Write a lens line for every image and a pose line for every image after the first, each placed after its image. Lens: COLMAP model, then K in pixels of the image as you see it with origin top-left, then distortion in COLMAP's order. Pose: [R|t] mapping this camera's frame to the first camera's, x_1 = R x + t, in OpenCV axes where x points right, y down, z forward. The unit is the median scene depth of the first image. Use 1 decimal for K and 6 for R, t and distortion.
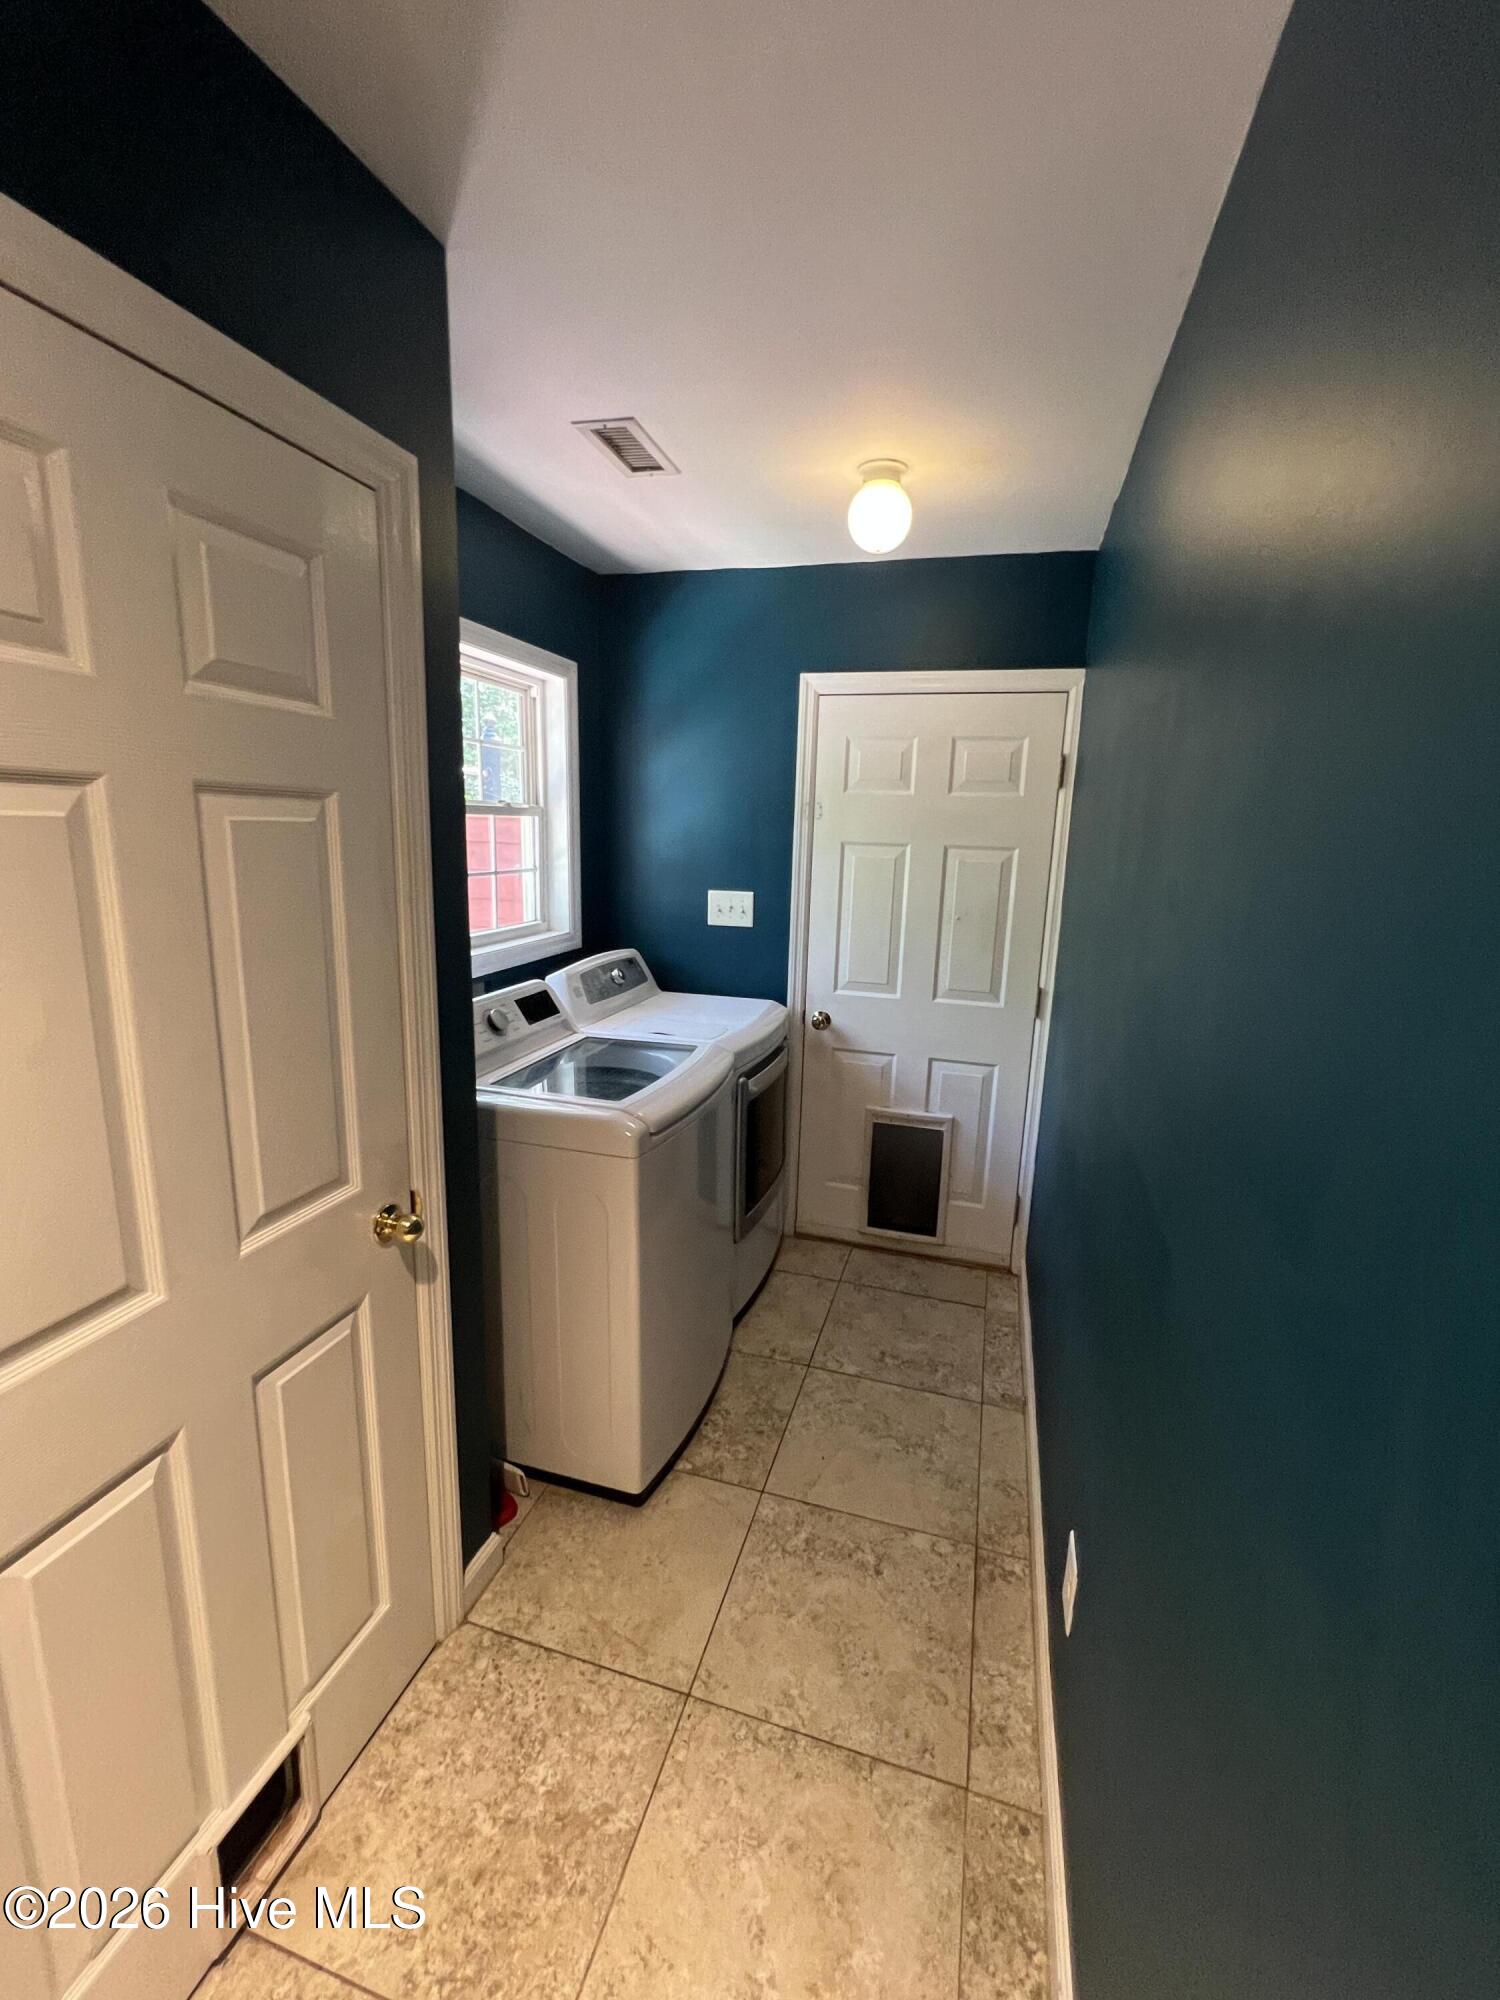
lens RADIAL K [[838.1, 0, 750.0], [0, 838.1, 1000.0], [0, 0, 1]] dist [-0.002705, -0.000047]
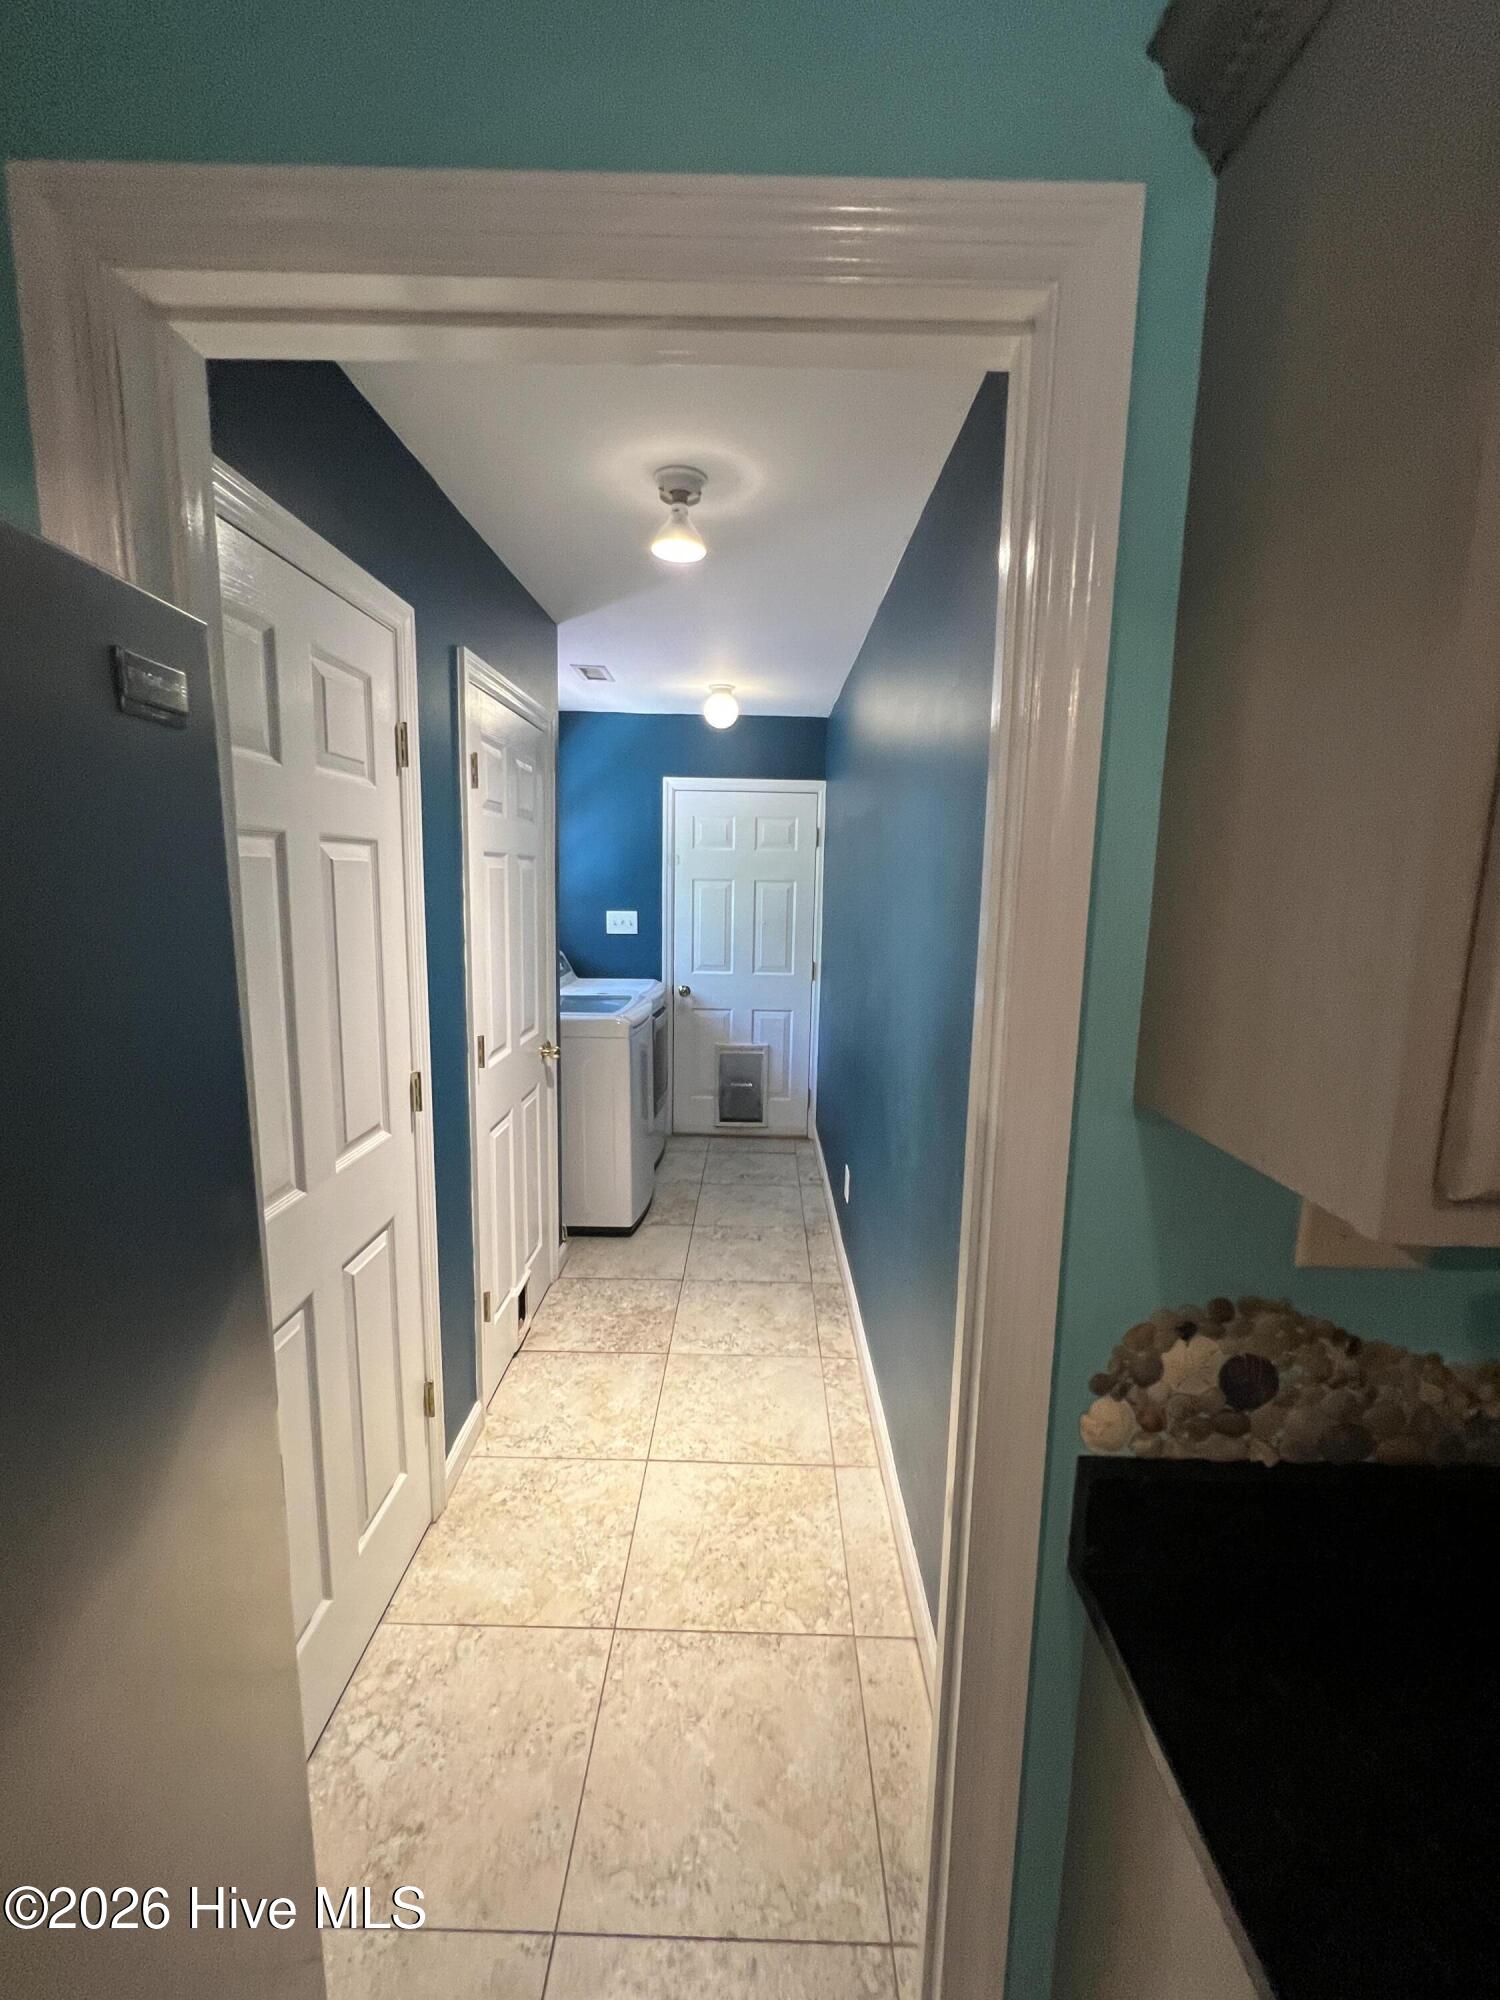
lens RADIAL K [[838.1, 0, 750.0], [0, 838.1, 1000.0], [0, 0, 1]] dist [-0.002705, -0.000047]
pose [[0.962461, -0.051369, 0.266515, -0.236427], [0.064412, 0.997104, -0.040425, 0.123018], [-0.263666, 0.056074, 0.962983, -0.602373]]
